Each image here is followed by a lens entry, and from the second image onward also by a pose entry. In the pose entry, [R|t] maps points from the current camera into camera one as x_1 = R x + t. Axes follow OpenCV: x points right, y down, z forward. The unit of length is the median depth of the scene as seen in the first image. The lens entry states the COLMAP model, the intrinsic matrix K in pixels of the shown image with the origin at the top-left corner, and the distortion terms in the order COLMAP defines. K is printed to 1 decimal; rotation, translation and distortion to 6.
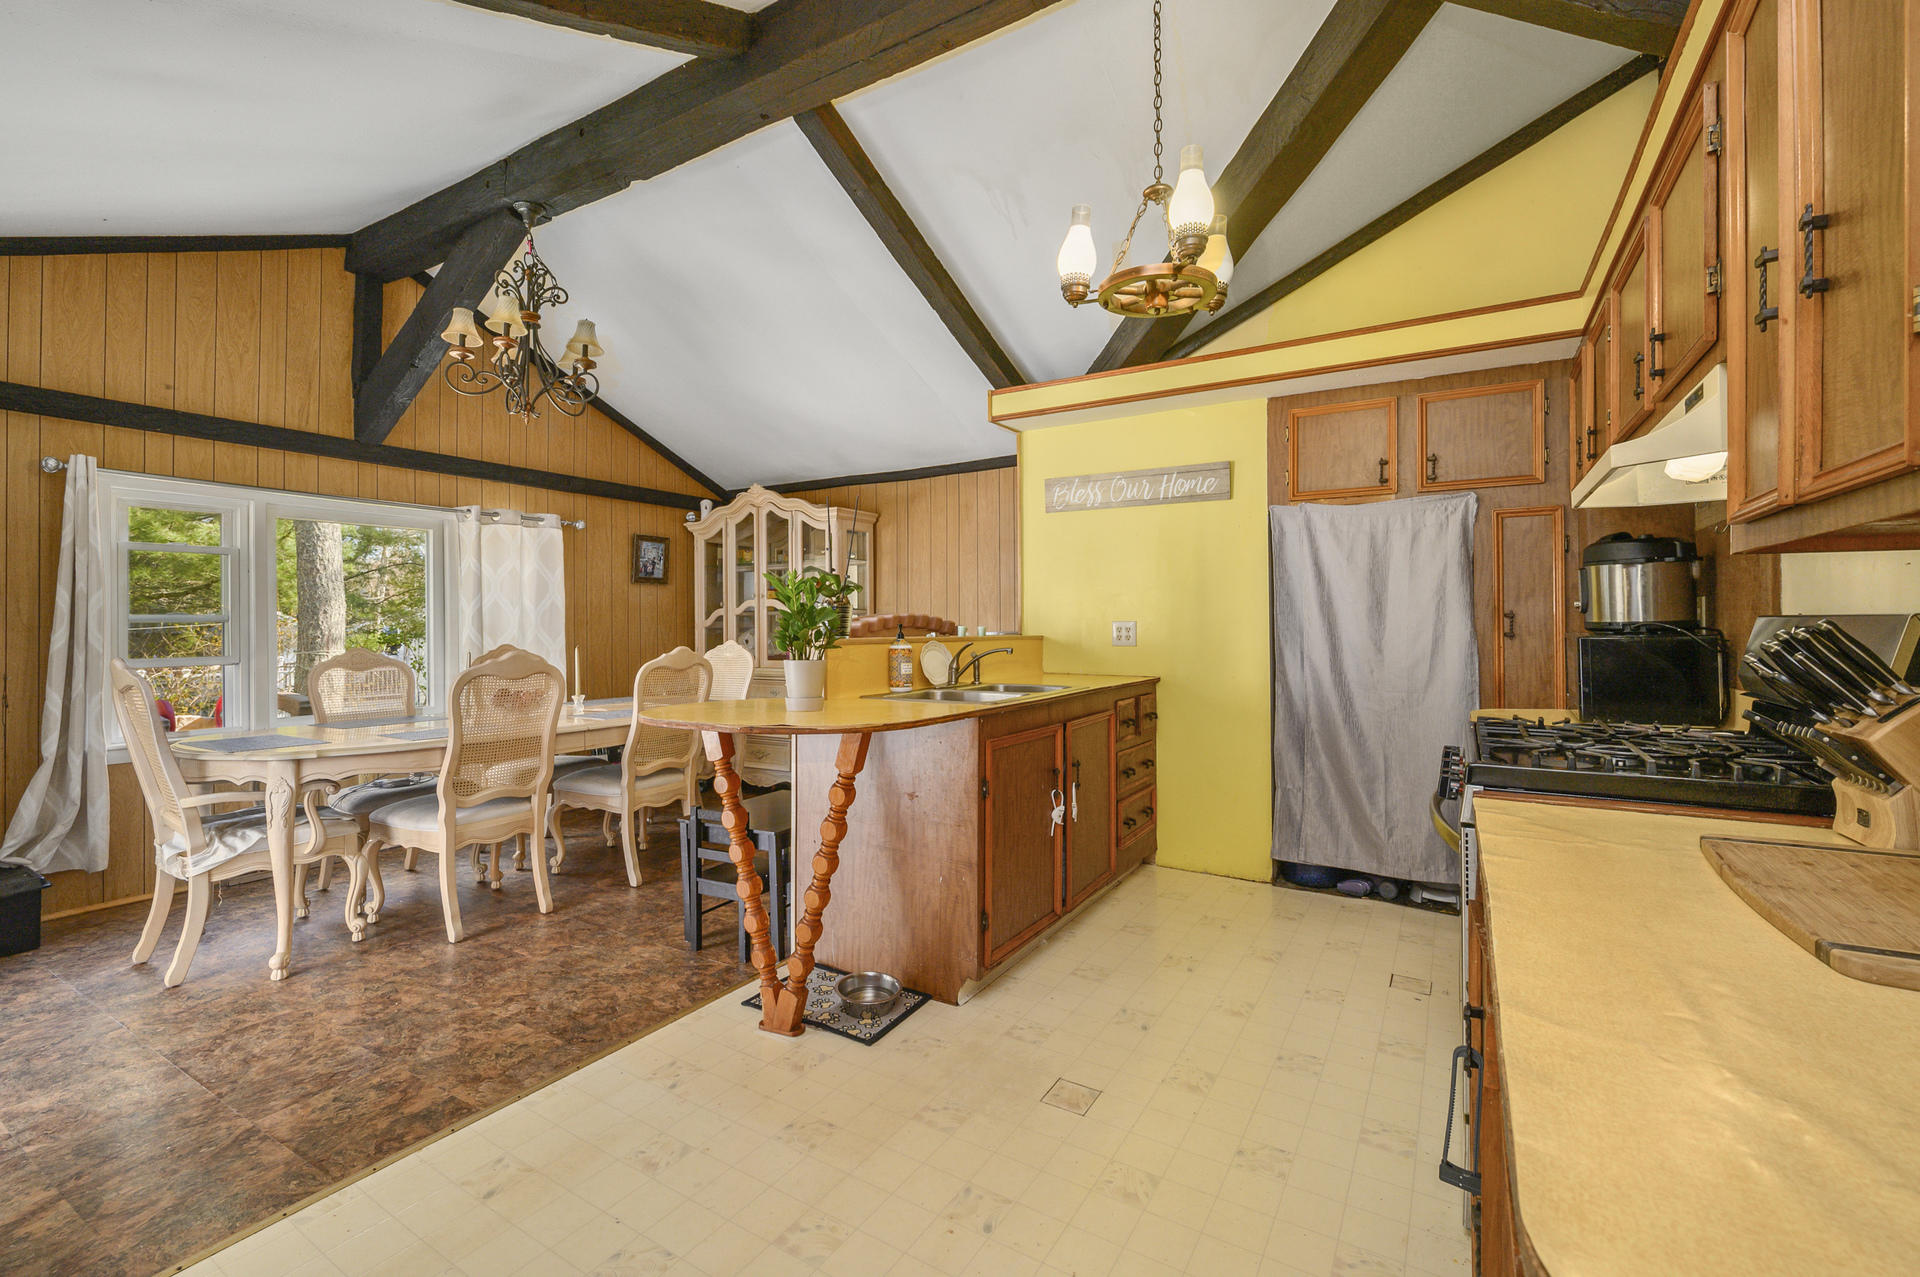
lens RADIAL K [[823.6, 0, 961.7], [0, 823.6, 618.6], [0, 0, 1]] dist [-0.000122, 0.000164]
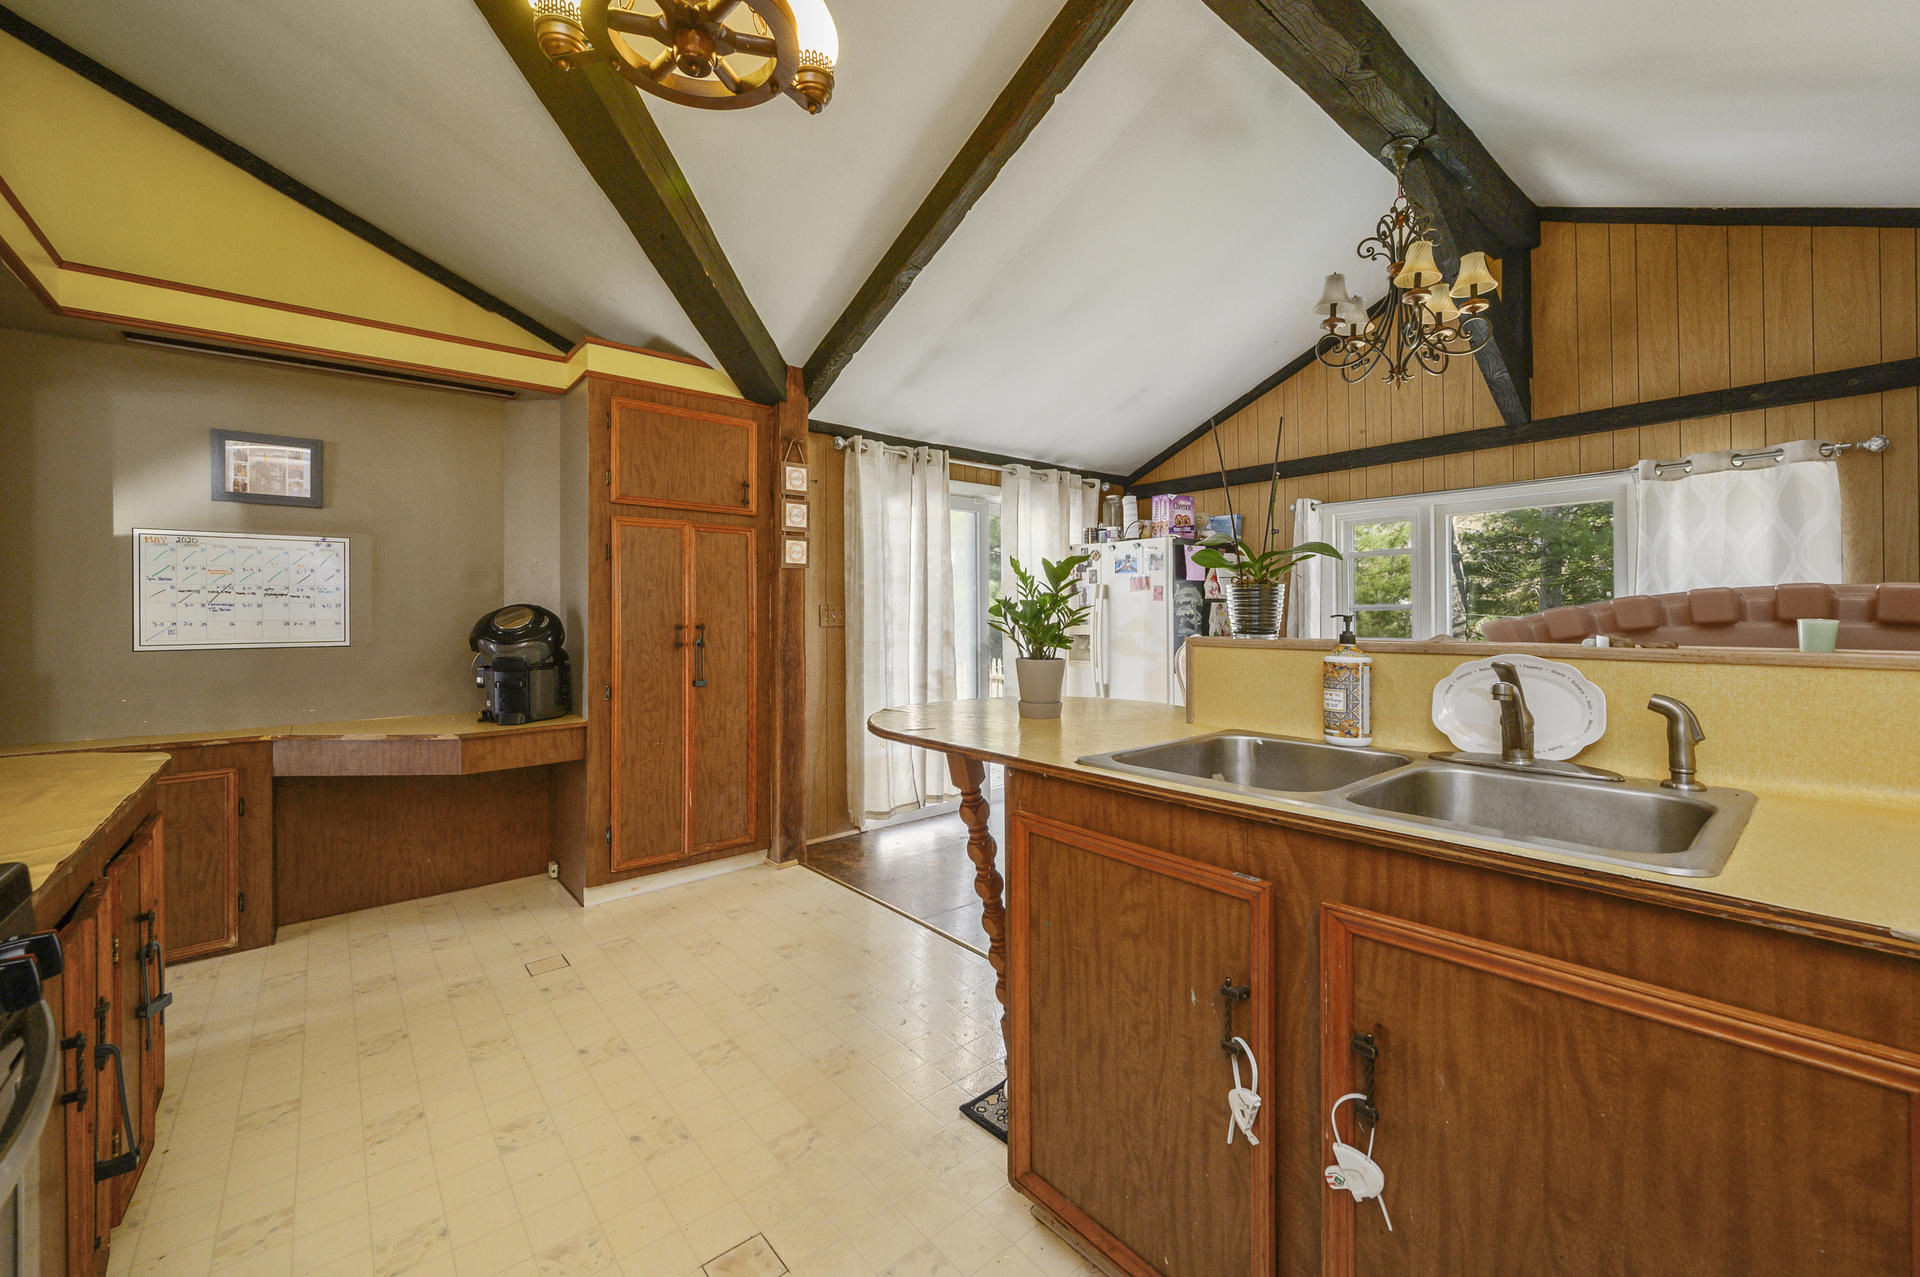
lens RADIAL K [[770.2, 0, 969.9], [0, 770.2, 610.2], [0, 0, 1]] dist [-0.000652, -0.000023]
pose [[-0.315163, -0.000100, -0.949038, 0.416108], [0.013796, 0.999894, -0.004687, 0.001923], [0.948937, -0.014570, -0.315128, 0.818286]]
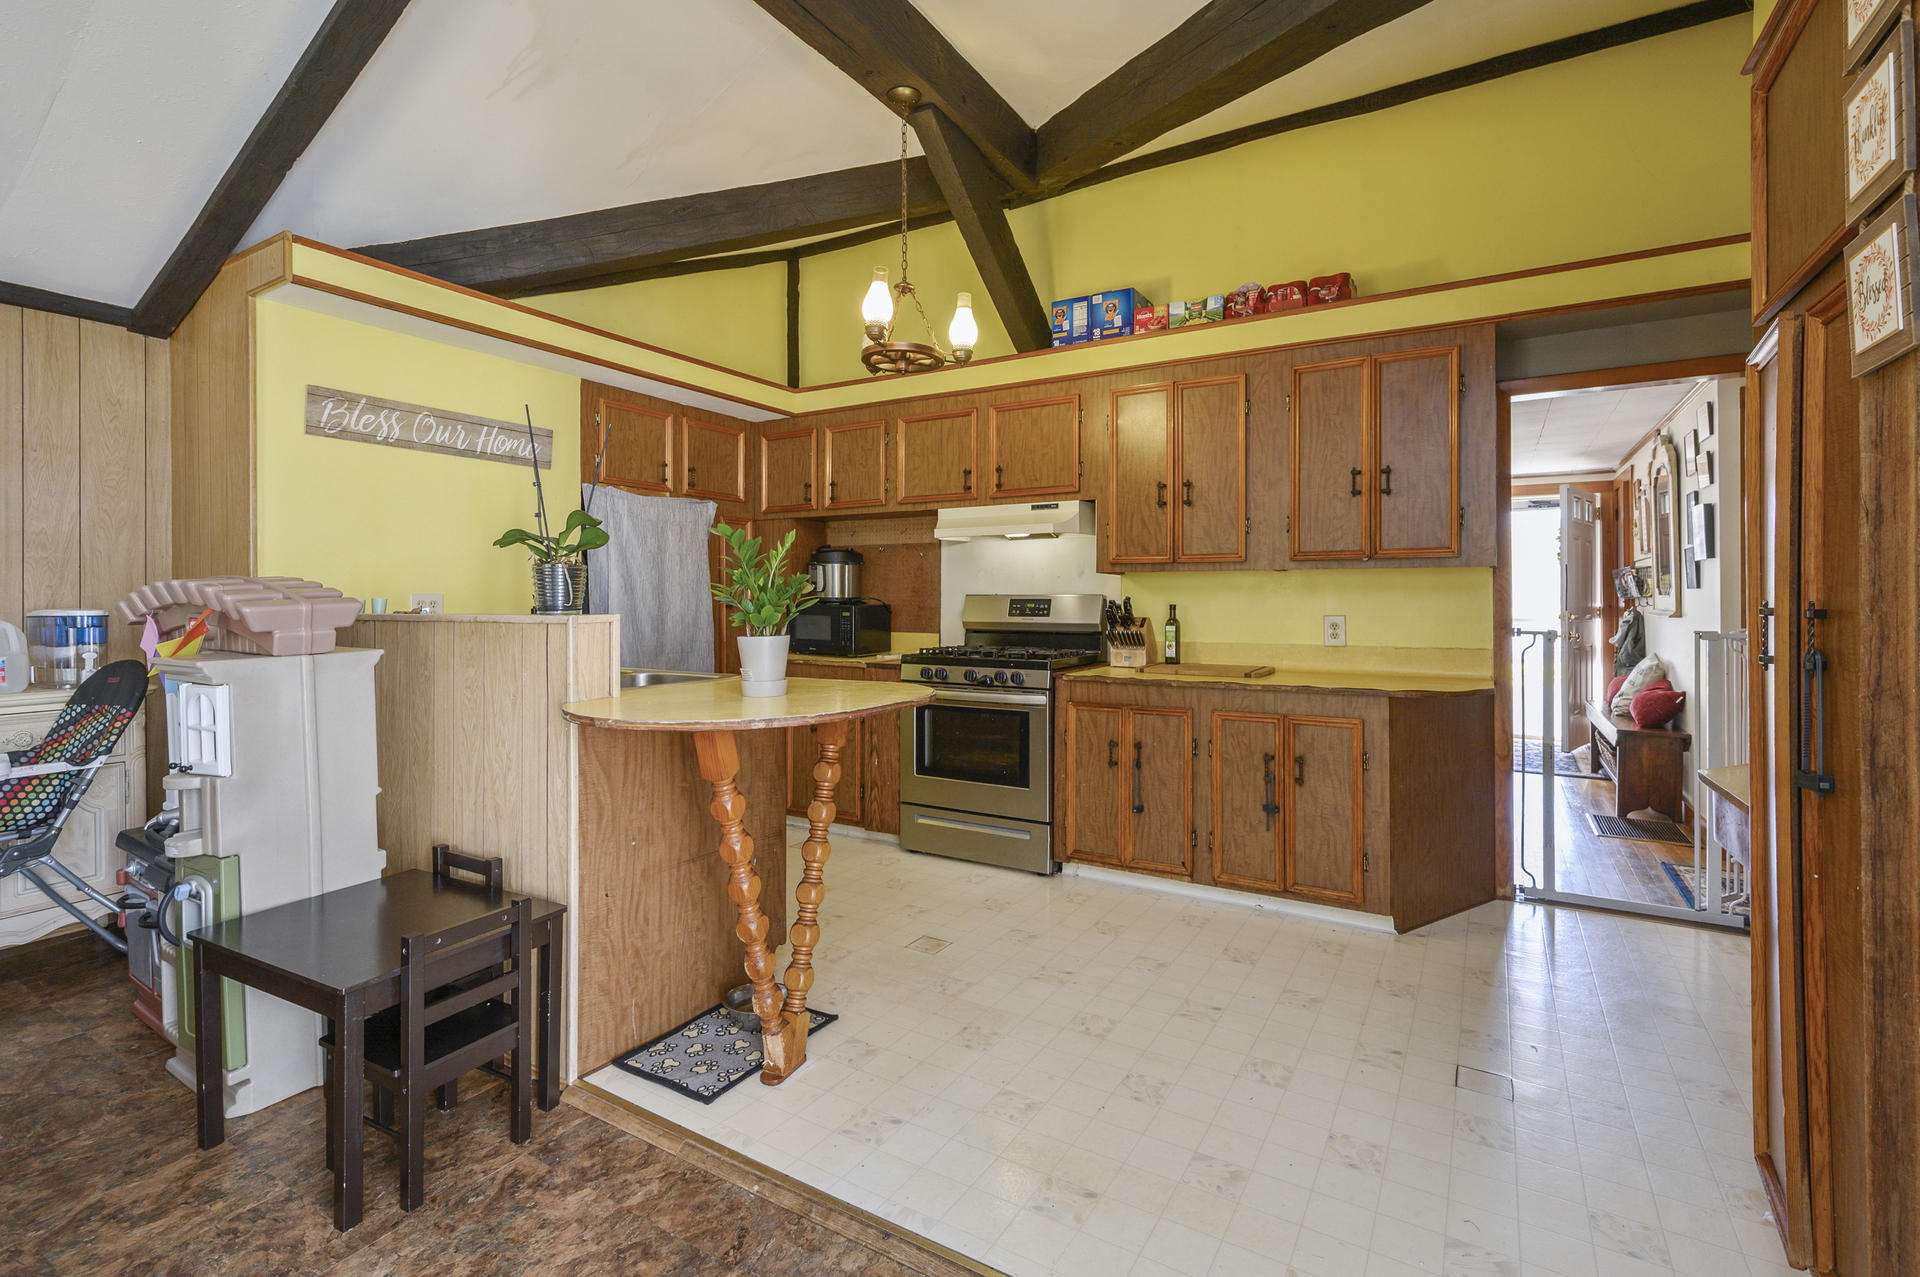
lens RADIAL K [[864.5, 0, 969.2], [0, 864.5, 596.4], [0, 0, 1]] dist [-0.000700, 0.000077]
pose [[-0.010036, 0.006813, 0.999926, -0.747715], [-0.005807, 0.999960, -0.006872, 0.010176], [-0.999933, -0.005876, -0.009996, 0.550768]]
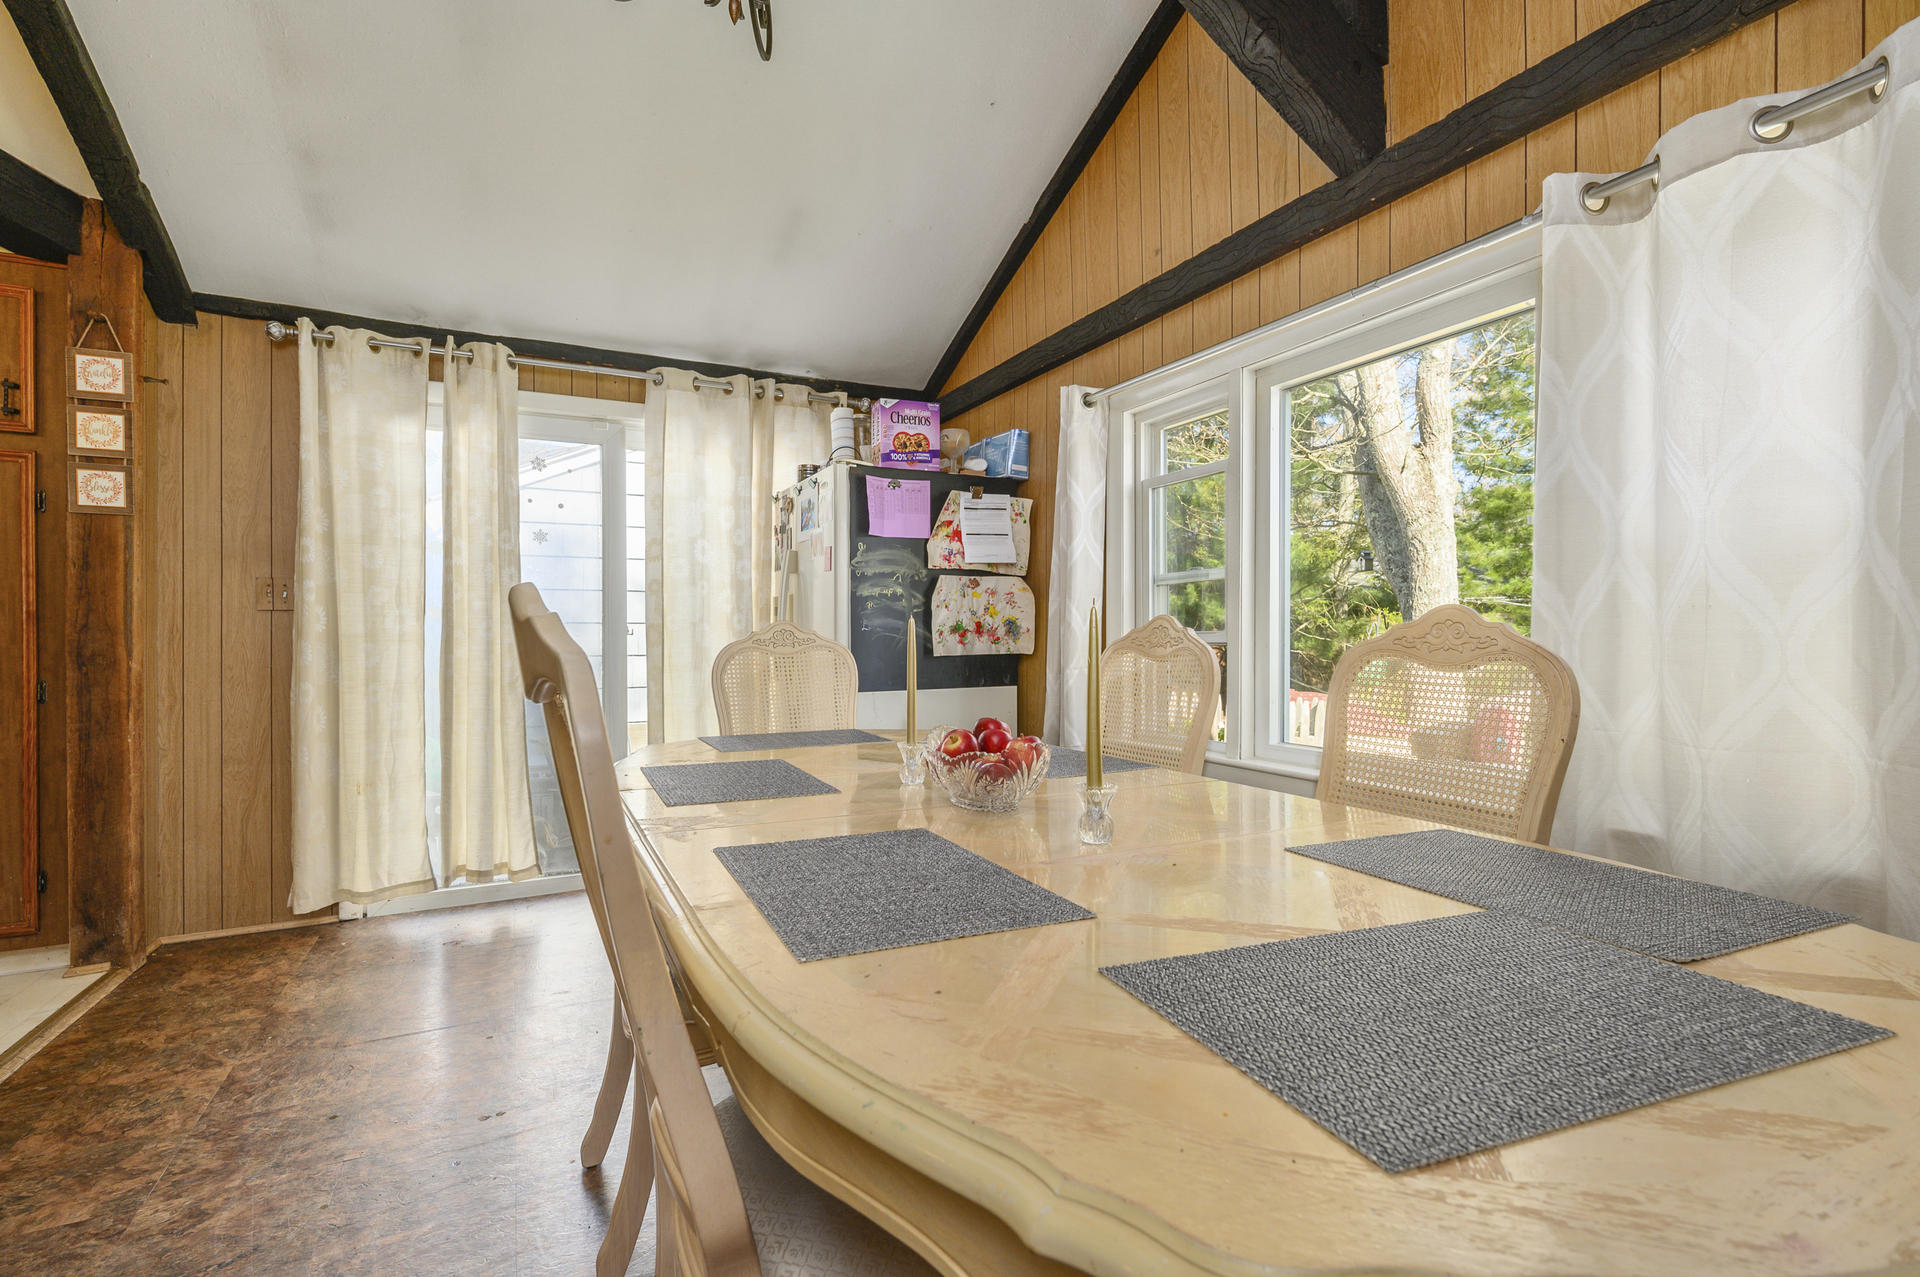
lens RADIAL K [[880.0, 0, 960.0], [0, 880.0, 638.5], [0, 0, 1]] dist [0.001290, 0.000350]
pose [[-0.527636, 0.012097, -0.849385, -0.230736], [0.011871, 0.999906, 0.006867, 0.048898], [0.849388, -0.006460, -0.527730, 1.303191]]
